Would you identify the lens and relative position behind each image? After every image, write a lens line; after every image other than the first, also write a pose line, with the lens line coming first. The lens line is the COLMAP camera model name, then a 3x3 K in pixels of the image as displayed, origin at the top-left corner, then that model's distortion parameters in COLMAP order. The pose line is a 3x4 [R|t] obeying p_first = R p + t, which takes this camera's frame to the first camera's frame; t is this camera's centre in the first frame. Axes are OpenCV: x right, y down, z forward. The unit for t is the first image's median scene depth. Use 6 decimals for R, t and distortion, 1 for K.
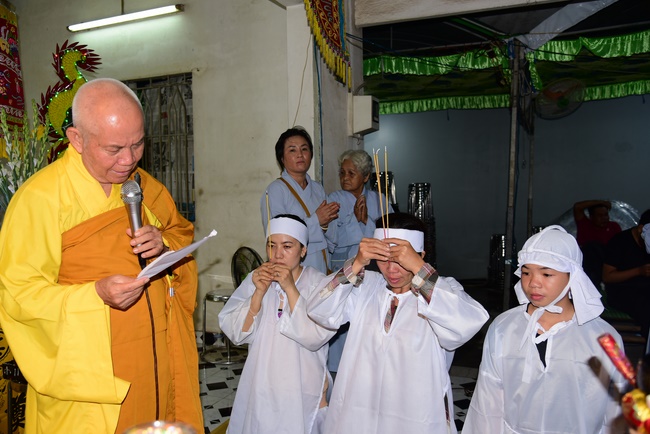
lens RADIAL K [[551.5, 0, 330.0], [0, 551.5, 215.4], [0, 0, 1]] dist [-0.008836, 0.001709]
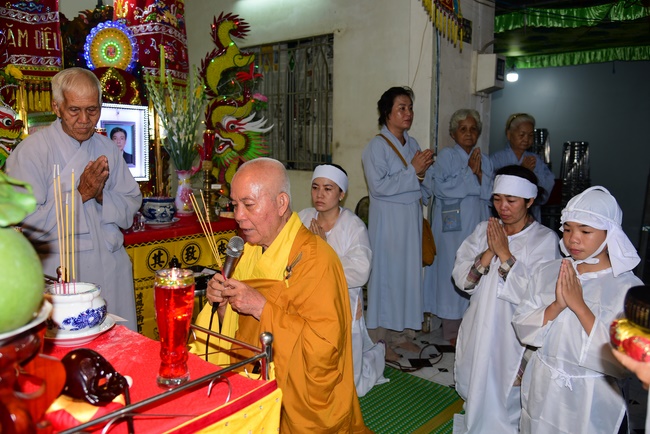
lens RADIAL K [[551.5, 0, 320.7], [0, 551.5, 215.7], [0, 0, 1]] dist [-0.008836, 0.001709]
pose [[0.952664, 0.065372, -0.296914, 0.071325], [-0.040217, 0.995124, 0.090059, 0.000245], [0.301353, -0.073855, 0.950648, -0.062369]]
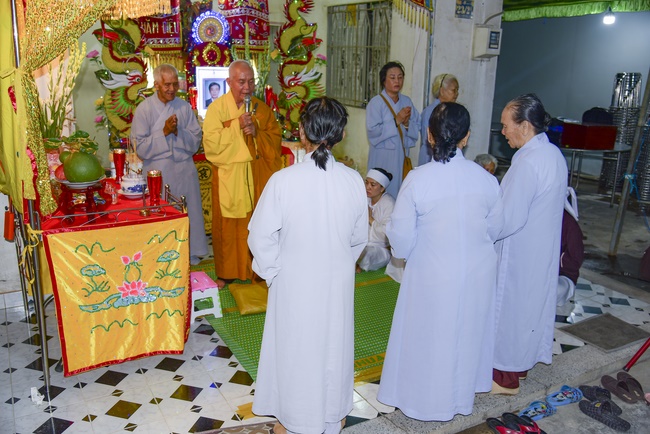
lens RADIAL K [[577.7, 0, 324.5], [0, 577.7, 217.5], [0, 0, 1]] dist [0.002457, -0.007572]
pose [[0.809837, 0.192900, -0.554034, 0.476543], [-0.064251, 0.967878, 0.243074, -0.075247], [0.583126, -0.161253, 0.796217, -0.286204]]
